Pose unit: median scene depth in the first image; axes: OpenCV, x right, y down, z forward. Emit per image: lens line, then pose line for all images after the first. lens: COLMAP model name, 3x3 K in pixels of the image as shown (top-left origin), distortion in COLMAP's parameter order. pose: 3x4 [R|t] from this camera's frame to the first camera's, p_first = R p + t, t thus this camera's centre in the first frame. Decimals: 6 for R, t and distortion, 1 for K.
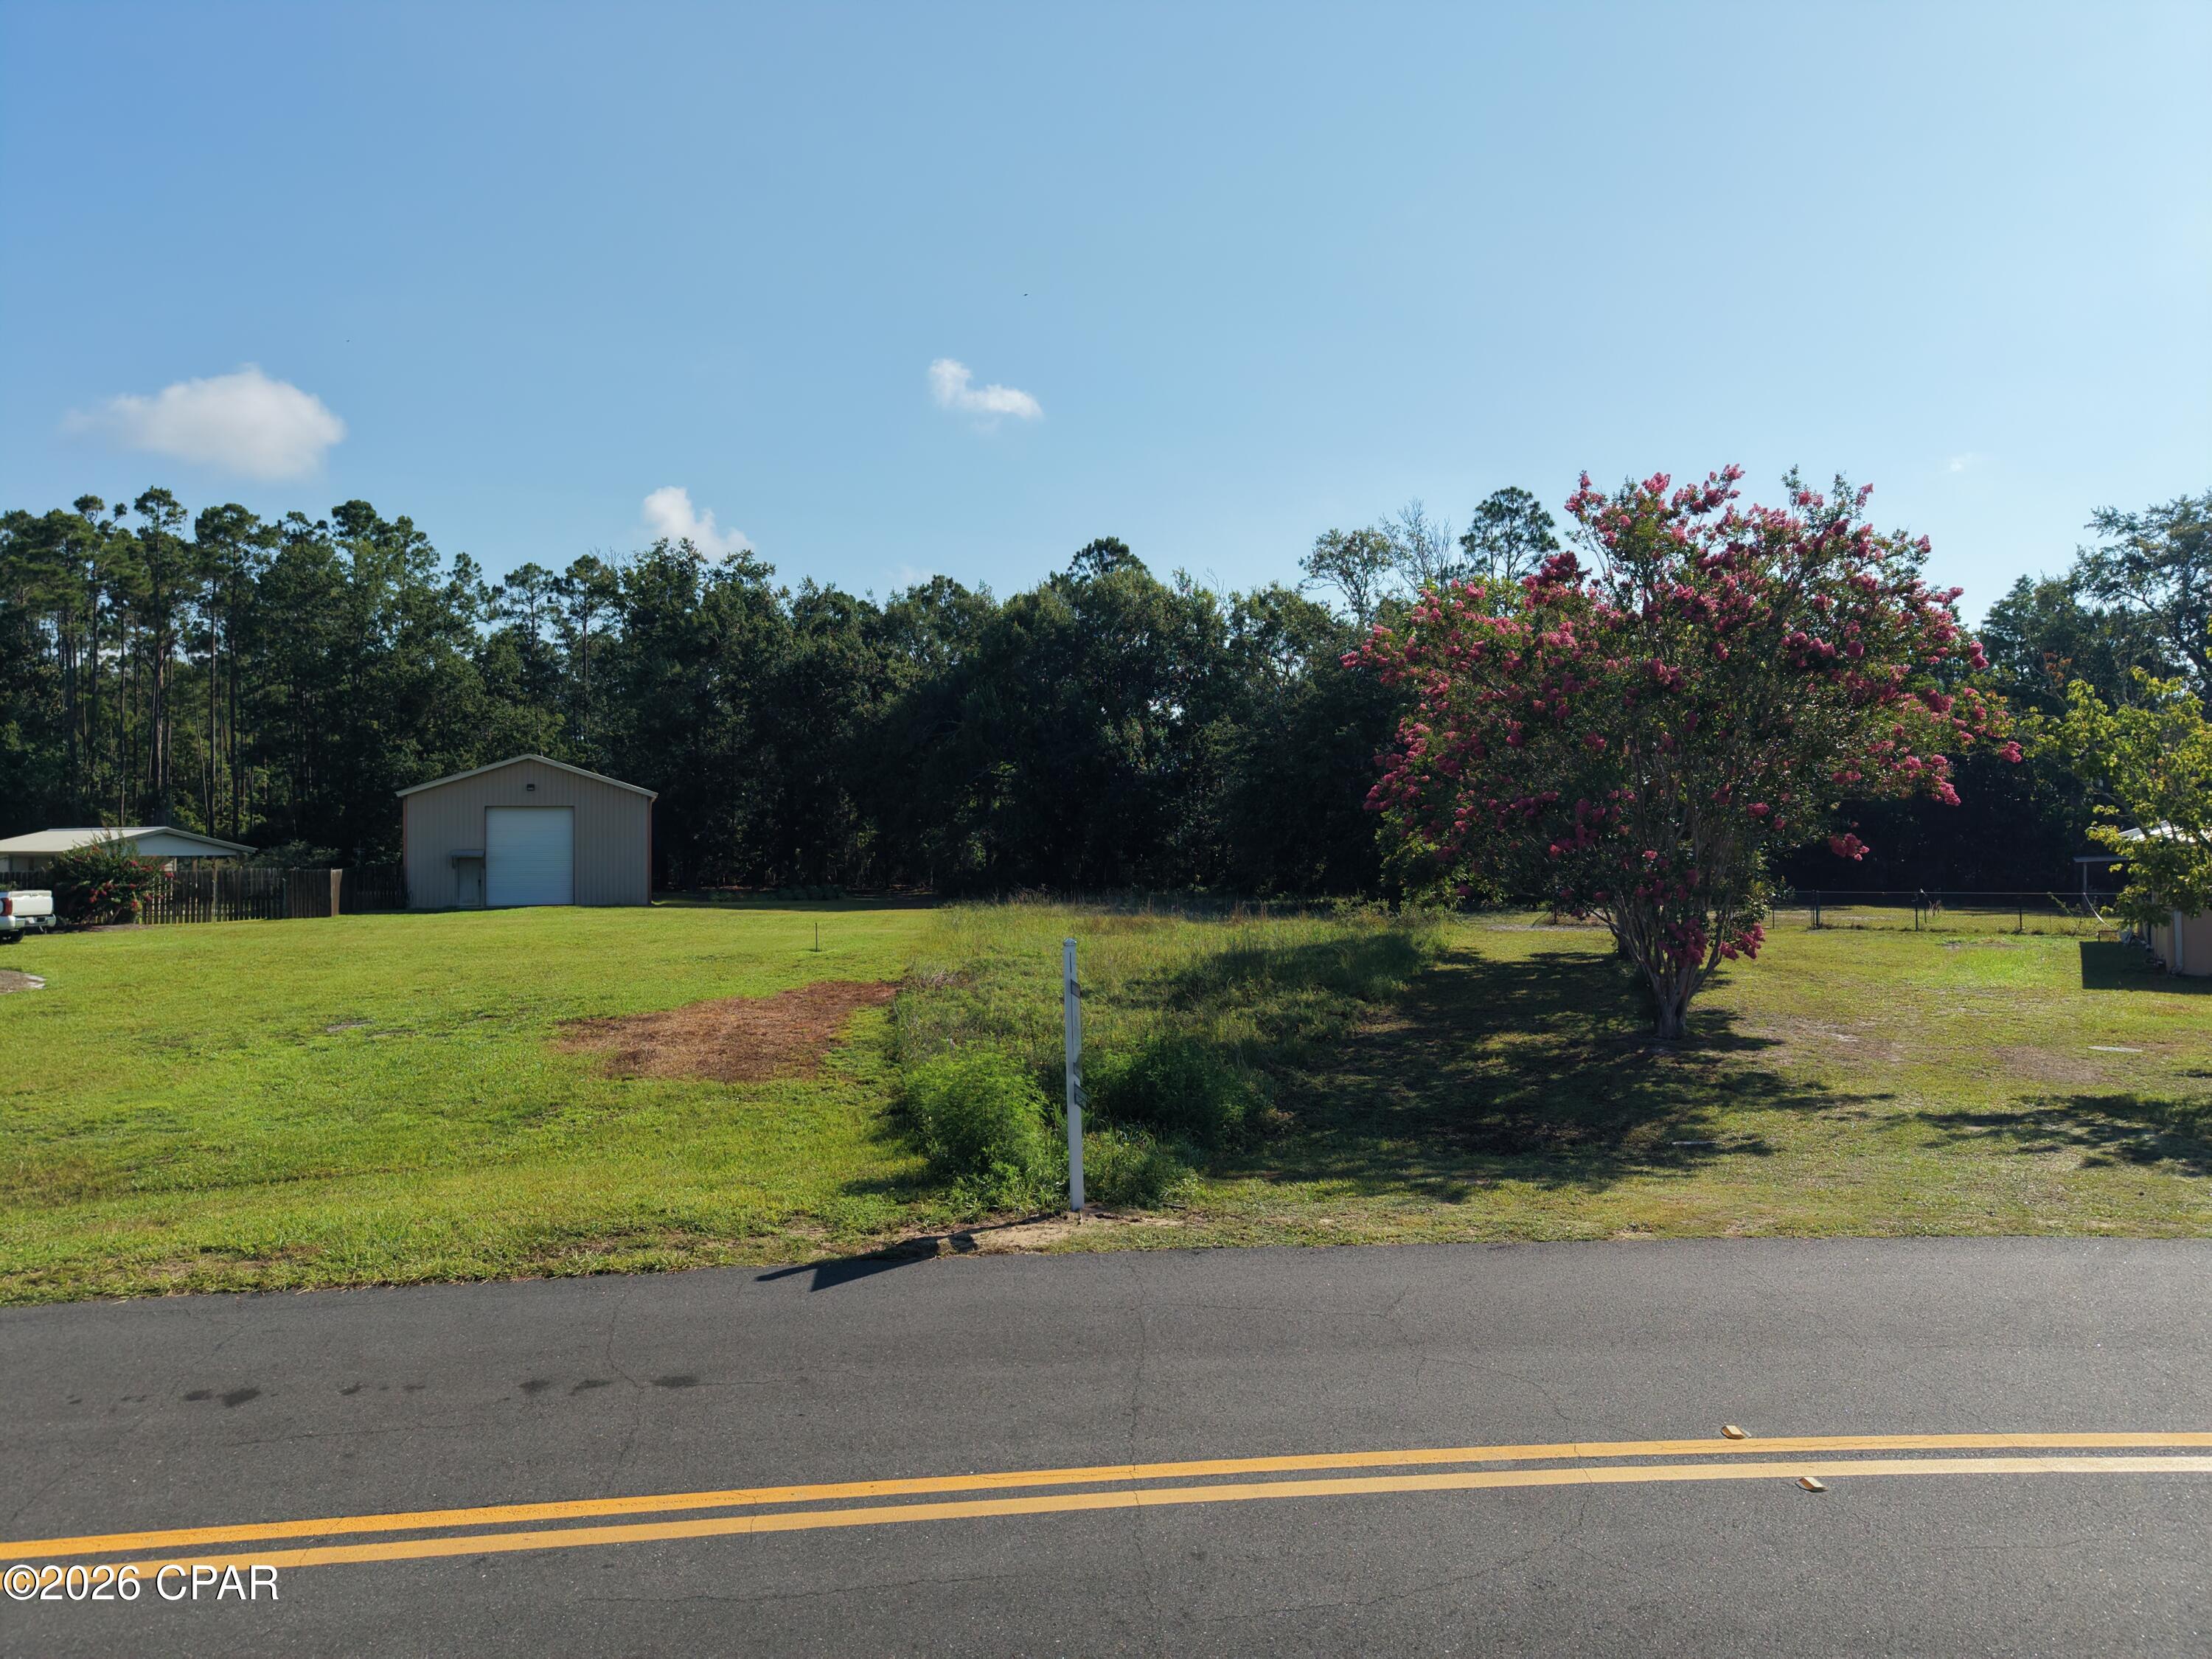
lens RADIAL K [[1458.6, 0, 1100.0], [0, 1458.6, 829.2], [0, 0, 1]] dist [0.025534, -0.021955]
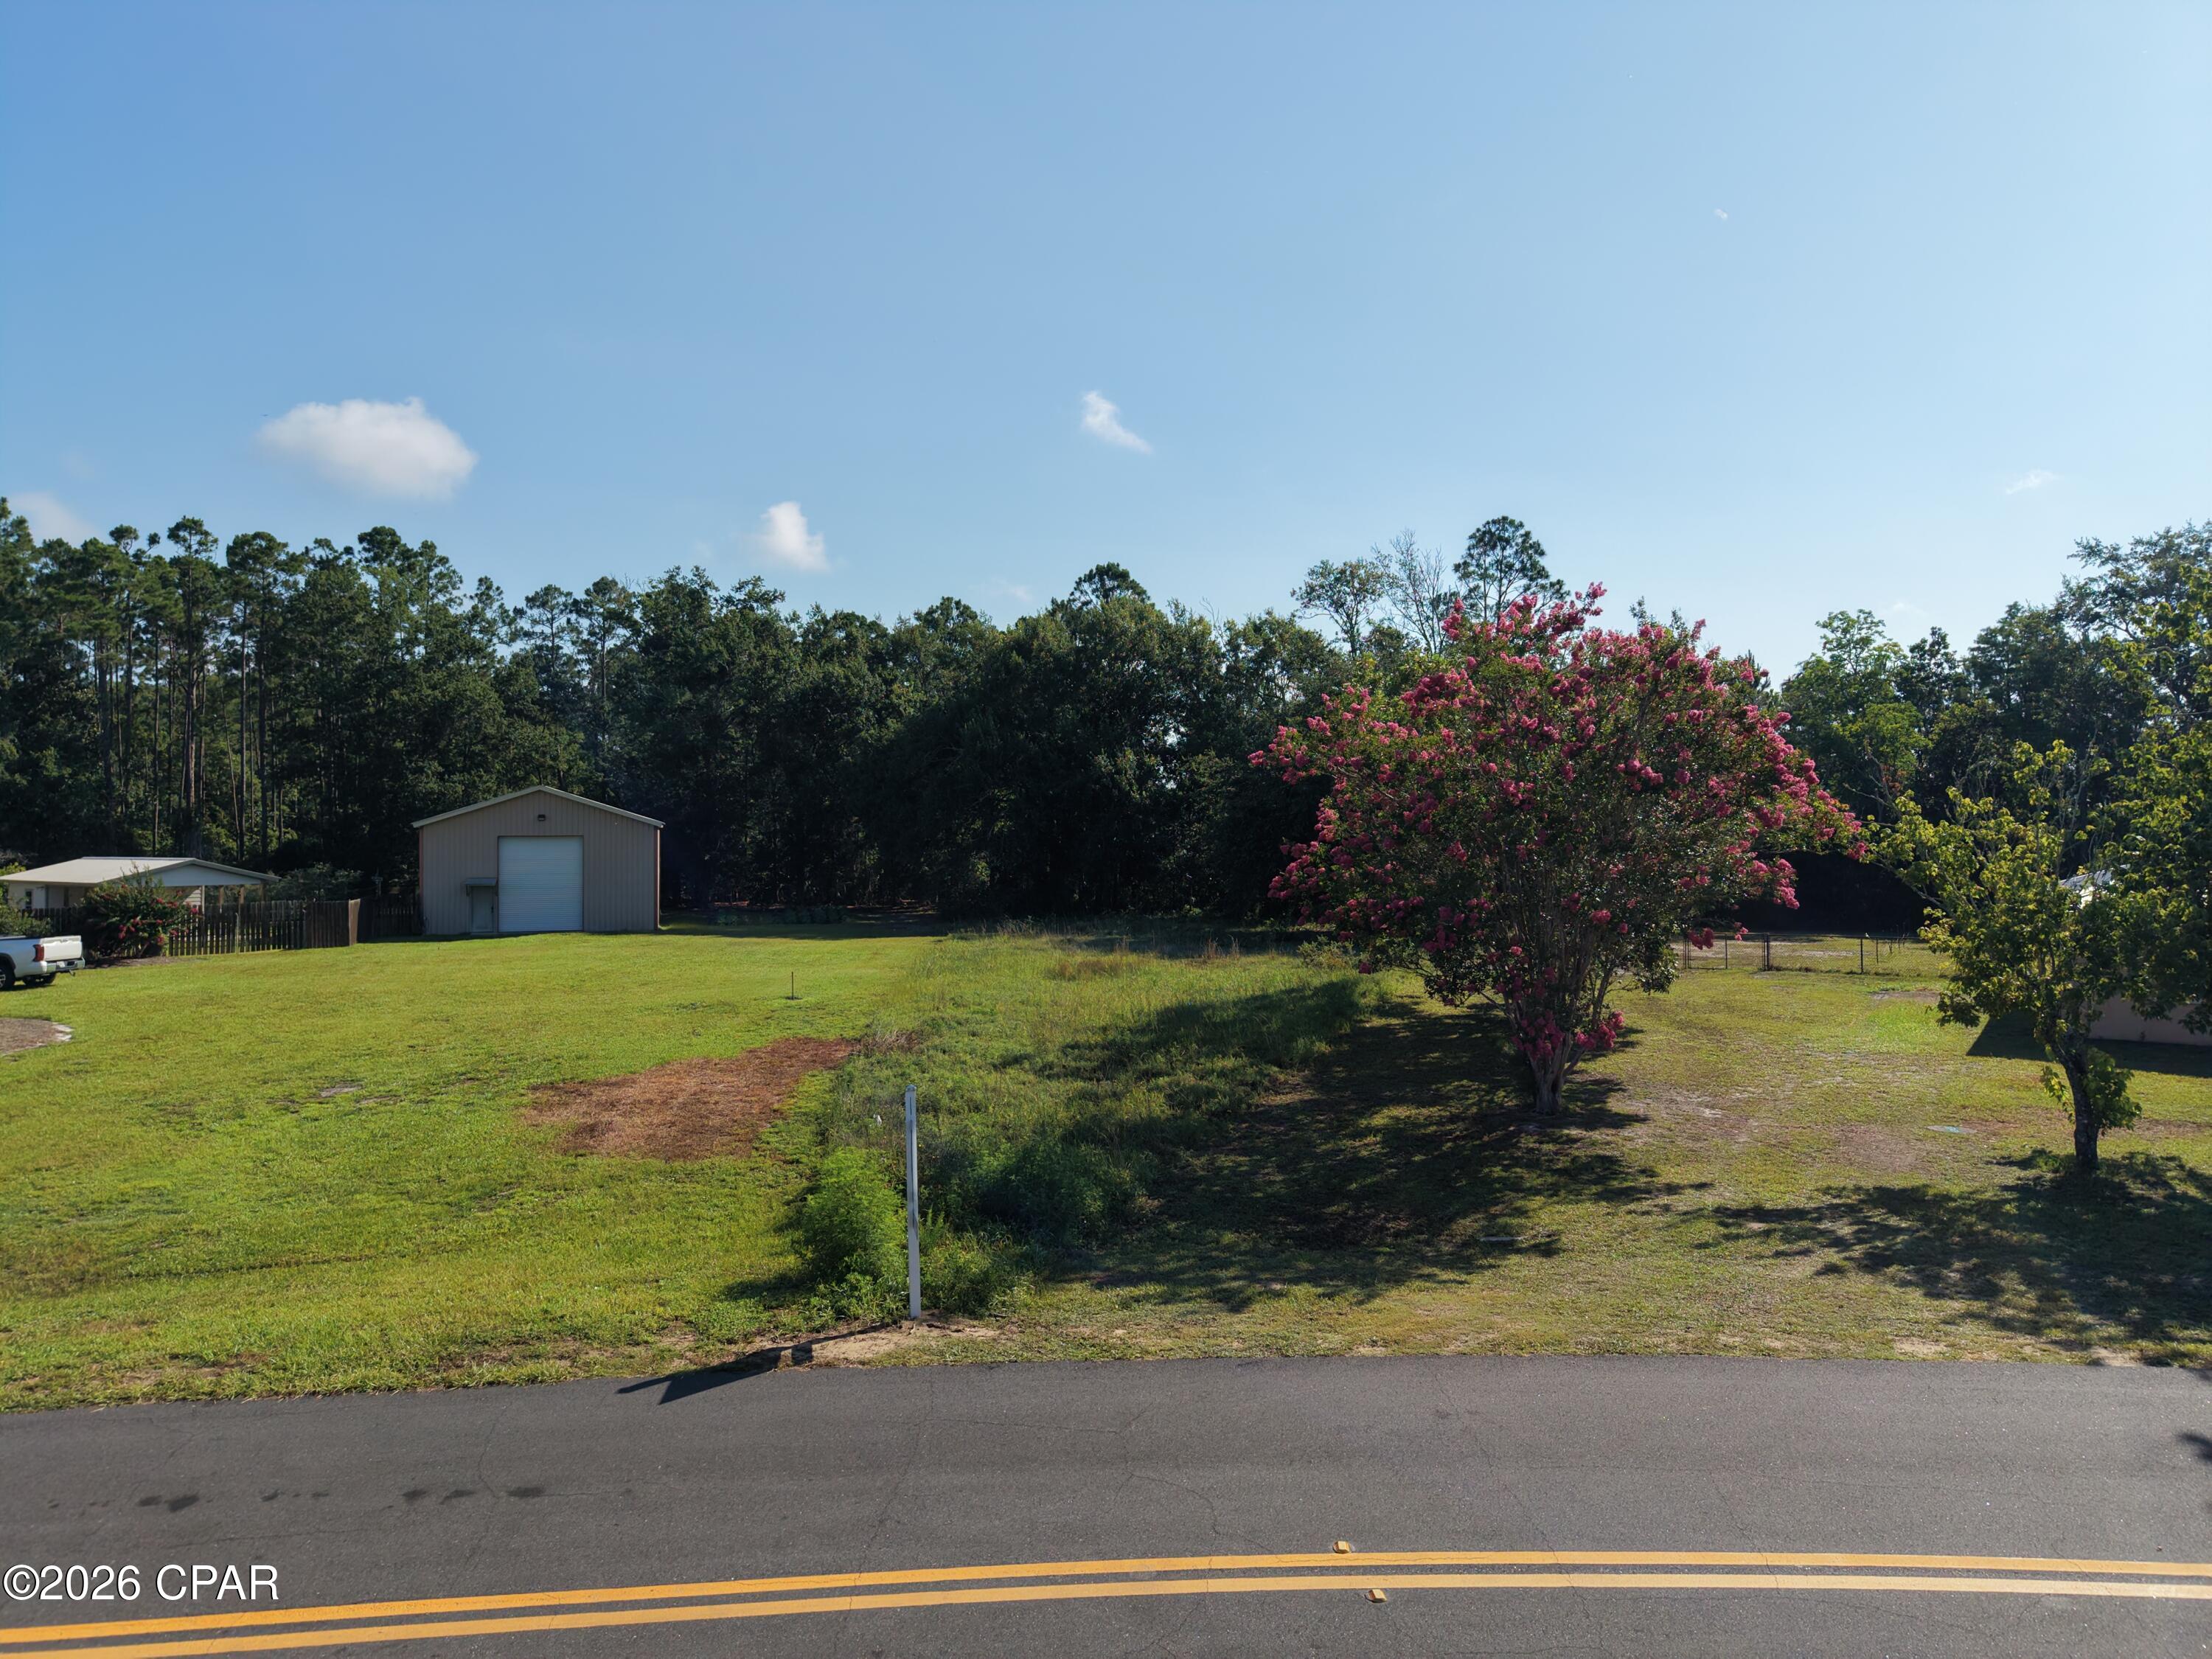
lens RADIAL K [[1458.6, 0, 1100.0], [0, 1458.6, 829.2], [0, 0, 1]] dist [0.025534, -0.021955]
pose [[0.999809, 0.001491, -0.019497, 0.074645], [-0.001445, 0.999996, 0.002348, -0.064458], [0.019500, -0.002320, 0.999807, -0.081689]]
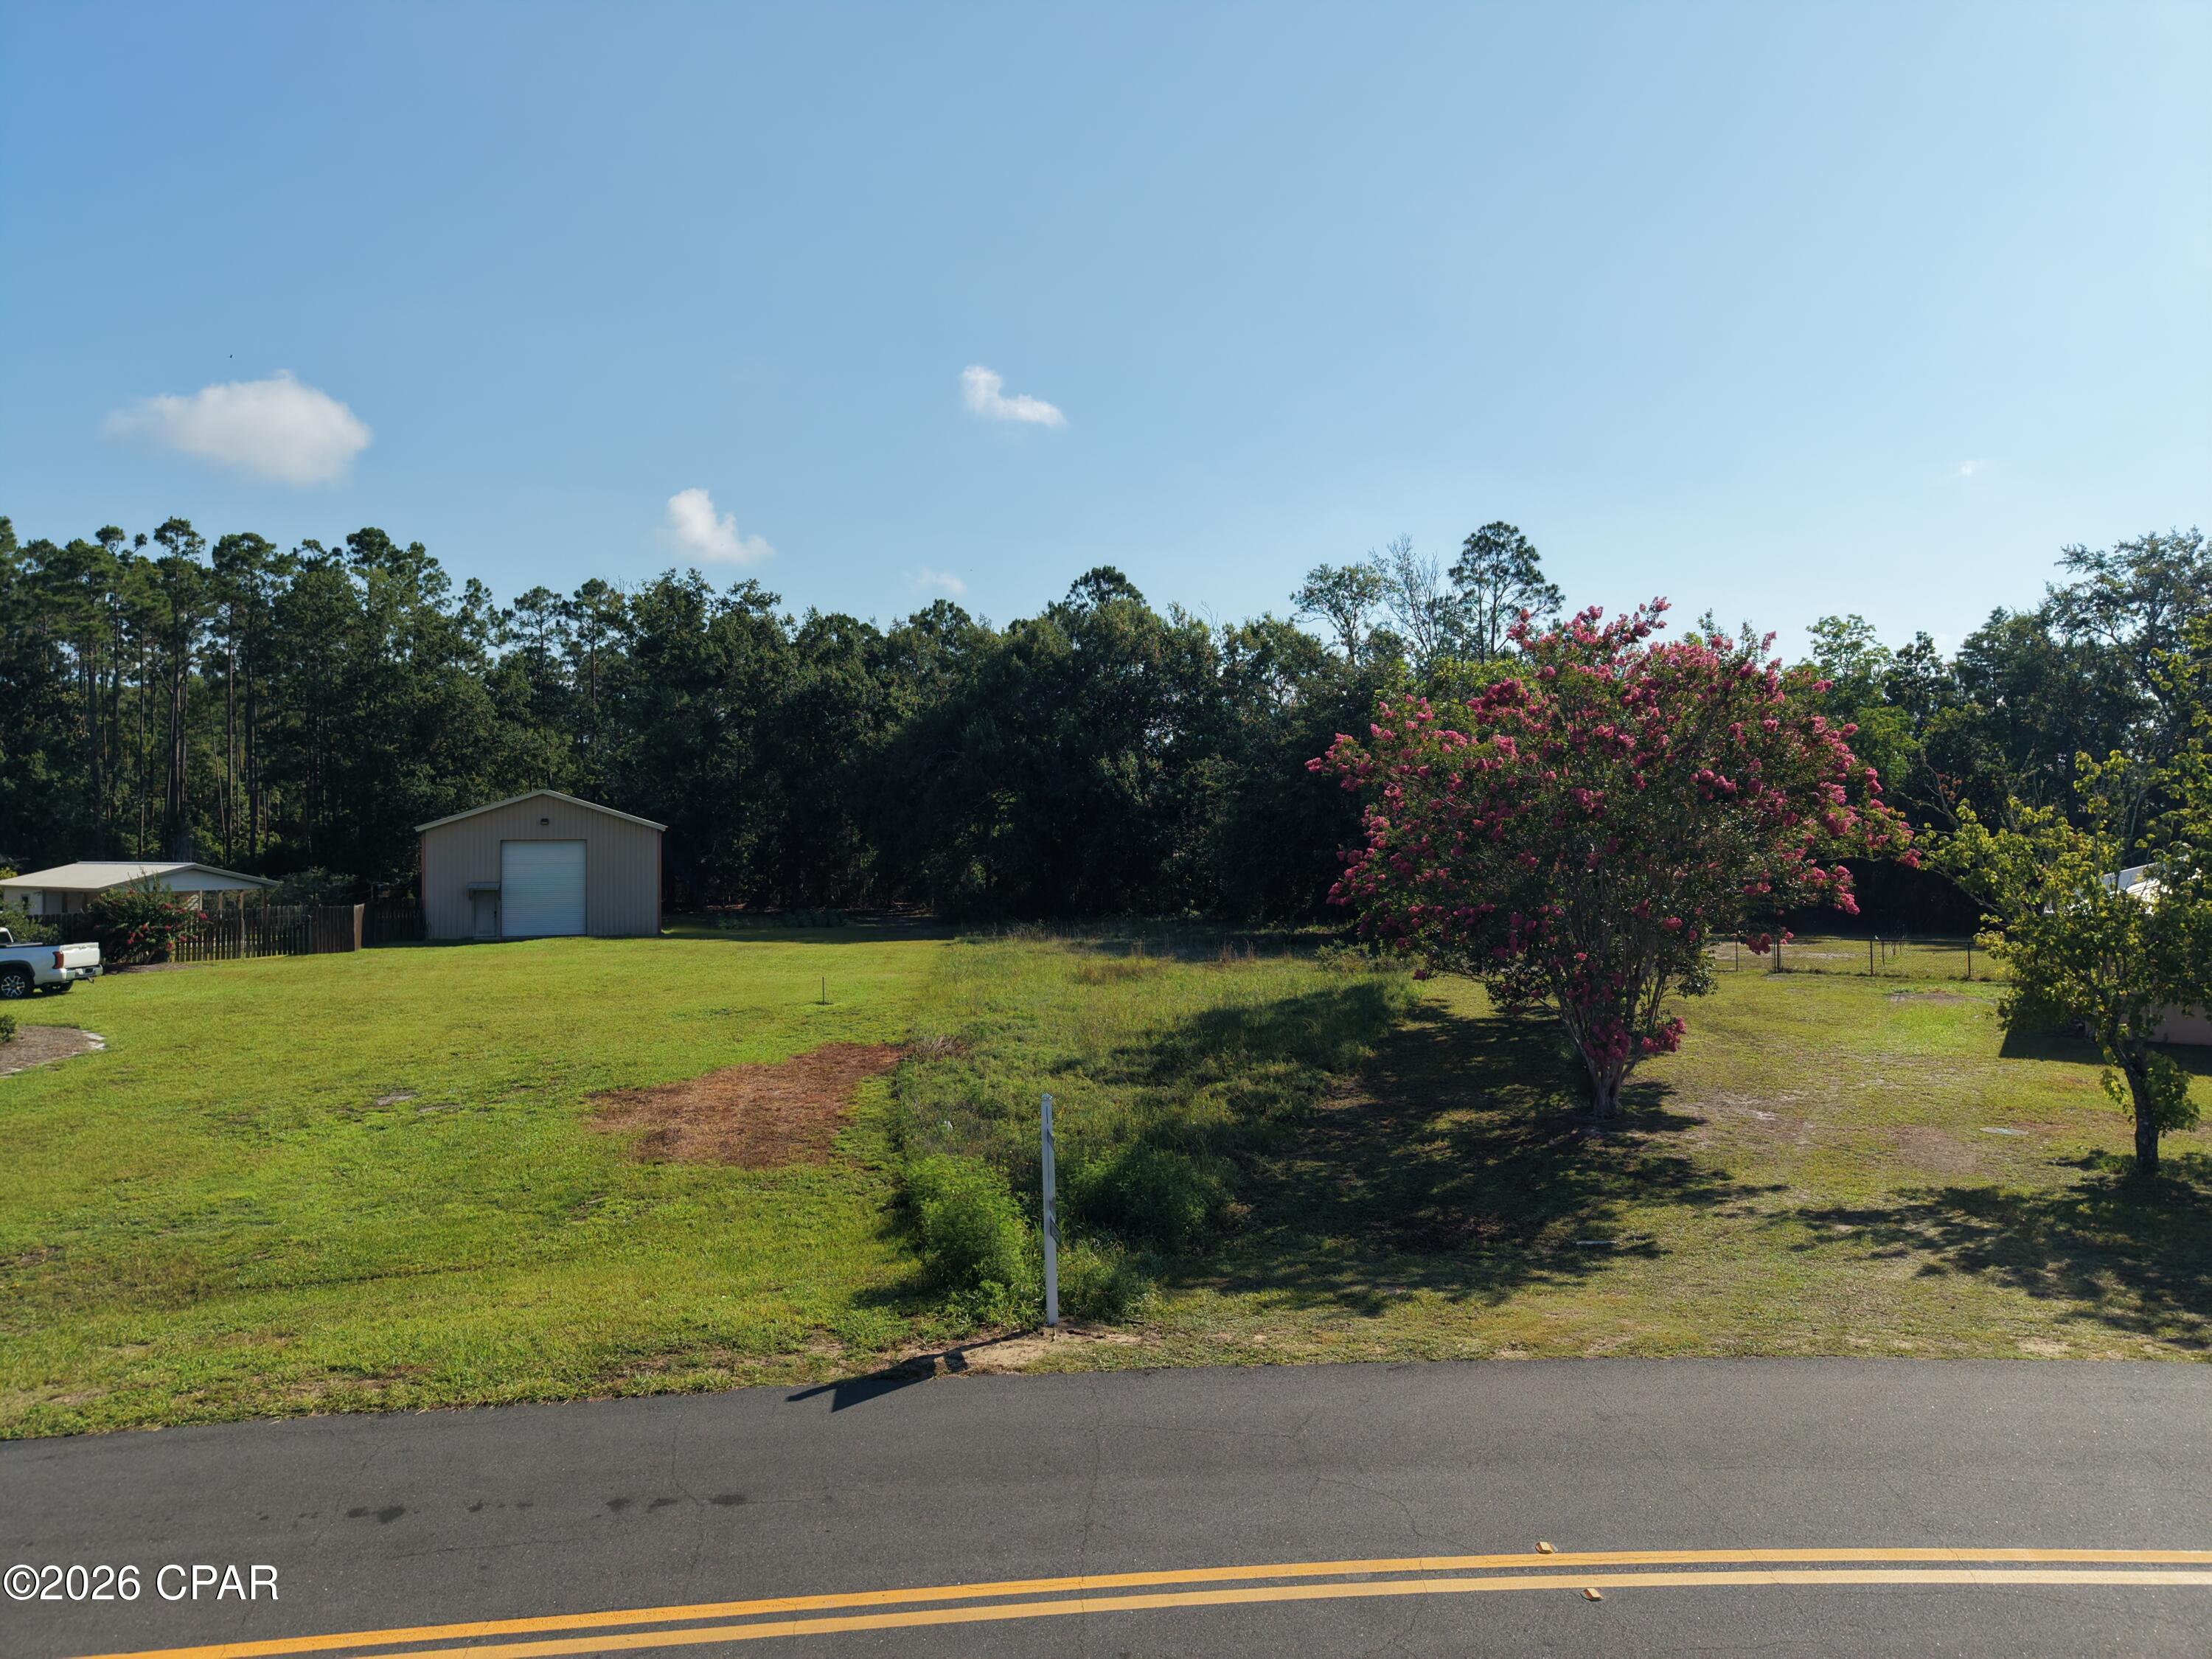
lens RADIAL K [[1458.6, 0, 1100.0], [0, 1458.6, 829.2], [0, 0, 1]] dist [0.025534, -0.021955]
pose [[0.999999, 0.000529, -0.001016, 0.011538], [-0.000527, 0.999998, 0.001662, -0.069239], [0.001016, -0.001662, 0.999998, -0.091072]]
